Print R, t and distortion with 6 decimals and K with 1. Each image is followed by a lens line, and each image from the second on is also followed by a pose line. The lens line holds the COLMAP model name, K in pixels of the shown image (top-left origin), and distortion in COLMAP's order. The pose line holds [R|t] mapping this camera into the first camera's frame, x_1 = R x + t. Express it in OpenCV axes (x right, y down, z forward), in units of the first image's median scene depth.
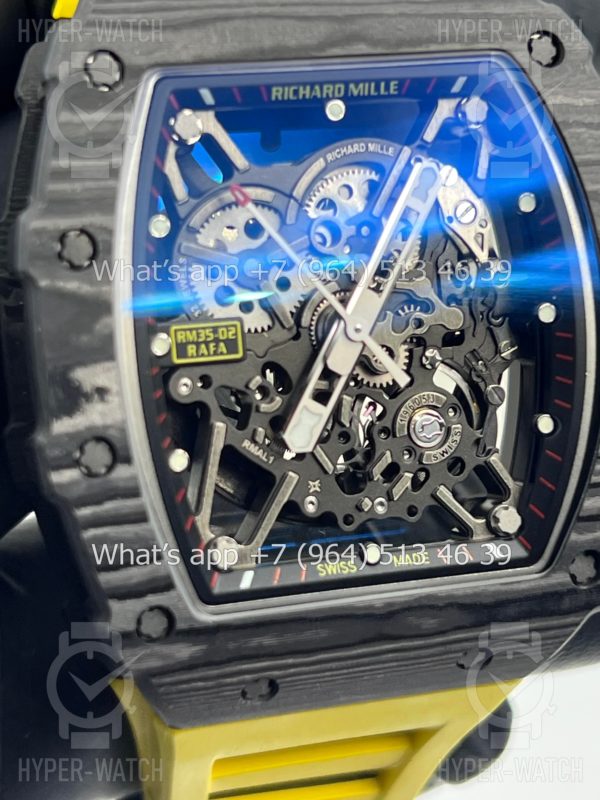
lens RADIAL K [[1986.3, 0, 300.0], [0, 1986.3, 400.0], [0, 0, 1]] dist [0.129004, 0.394344]
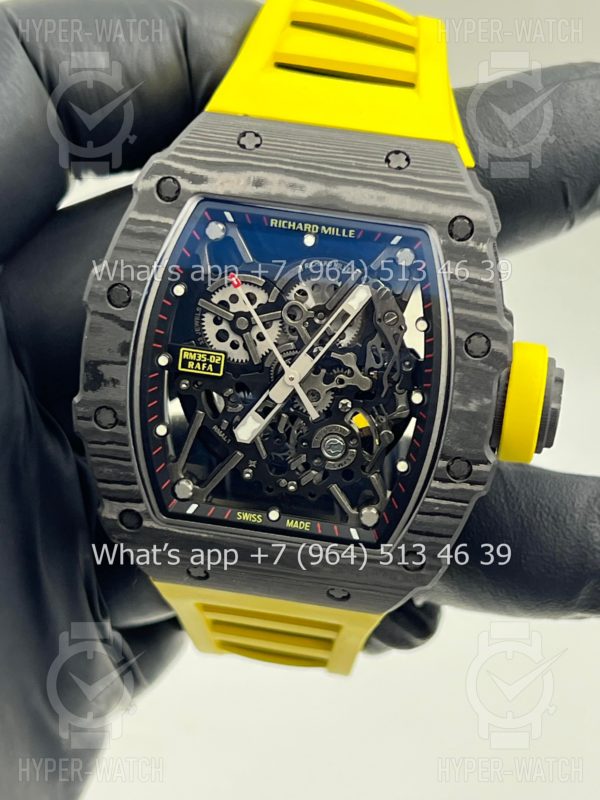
lens RADIAL K [[1986.3, 0, 300.0], [0, 1986.3, 400.0], [0, 0, 1]] dist [0.129004, 0.394344]
pose [[0.905666, 0.270083, -0.326840, 0.557800], [-0.219951, 0.958304, 0.182412, -0.309591], [0.362479, -0.093316, 0.927309, -0.467787]]
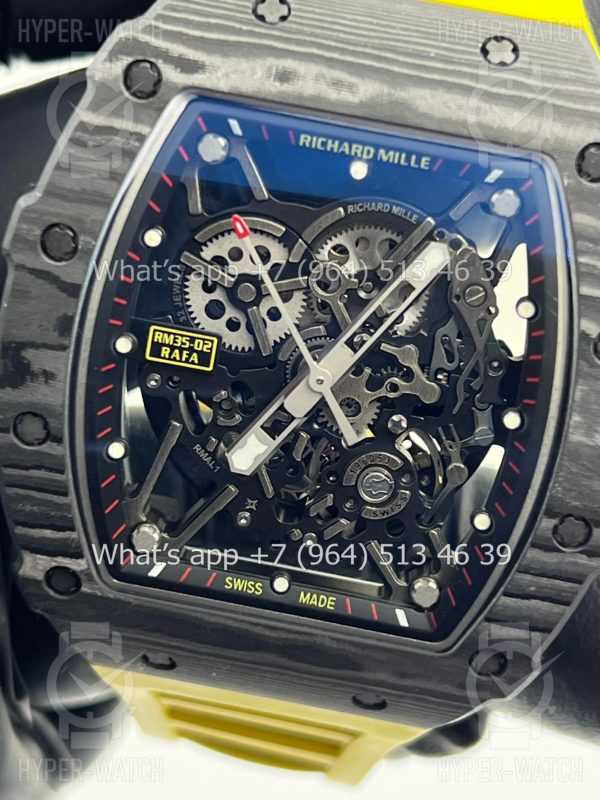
lens RADIAL K [[1986.3, 0, 300.0], [0, 1986.3, 400.0], [0, 0, 1]] dist [0.129004, 0.394344]
pose [[0.906237, 0.322633, -0.273206, 0.305217], [-0.269370, 0.938722, 0.215038, -0.245736], [0.325843, -0.121281, 0.937613, 0.027290]]
